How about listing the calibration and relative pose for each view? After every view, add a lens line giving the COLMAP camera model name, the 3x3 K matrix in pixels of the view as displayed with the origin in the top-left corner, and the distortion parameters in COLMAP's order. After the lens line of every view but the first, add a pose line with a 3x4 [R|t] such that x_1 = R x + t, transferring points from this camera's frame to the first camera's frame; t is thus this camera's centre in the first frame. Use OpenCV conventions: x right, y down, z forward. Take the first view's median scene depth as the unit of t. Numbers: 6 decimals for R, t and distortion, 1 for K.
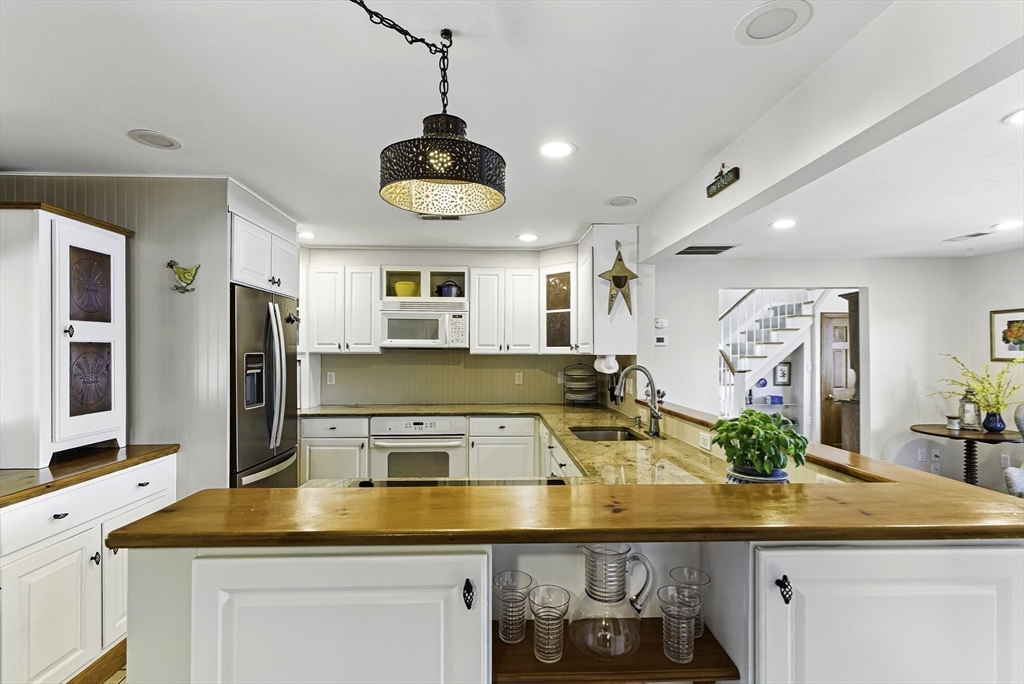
lens RADIAL K [[463.4, 0, 515.7], [0, 463.4, 346.0], [0, 0, 1]] dist [0.000228, 0.000548]
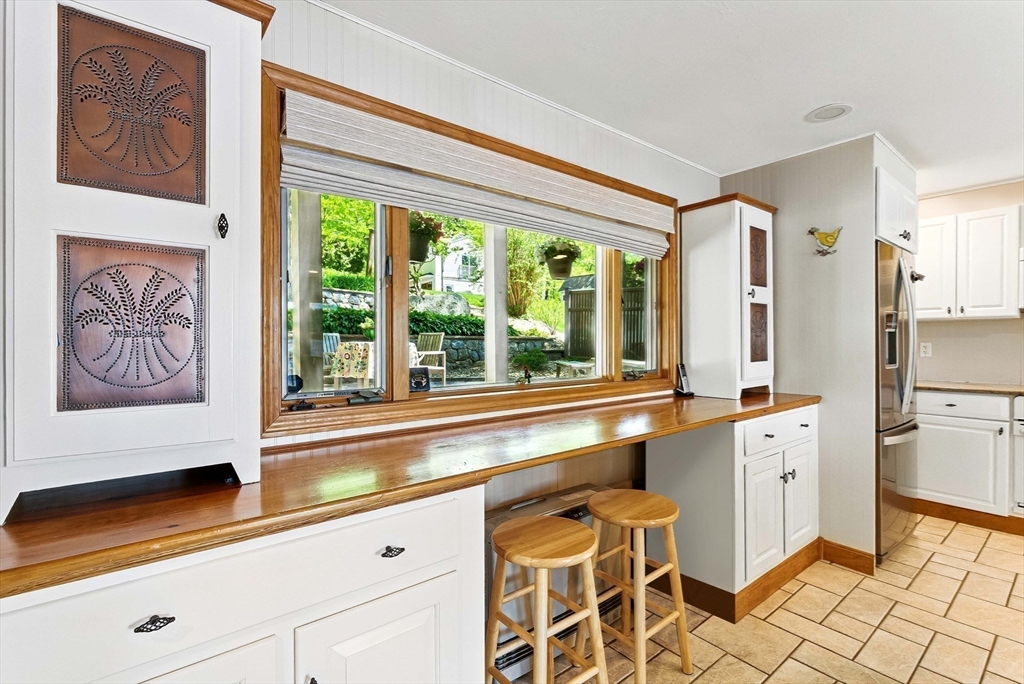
lens RADIAL K [[463.4, 0, 515.7], [0, 463.4, 346.0], [0, 0, 1]] dist [0.000228, 0.000548]
pose [[0.598201, 0.011845, -0.801258, -0.283083], [0.009022, 0.999728, 0.021514, 0.064507], [0.801295, -0.020099, 0.597931, -0.219006]]
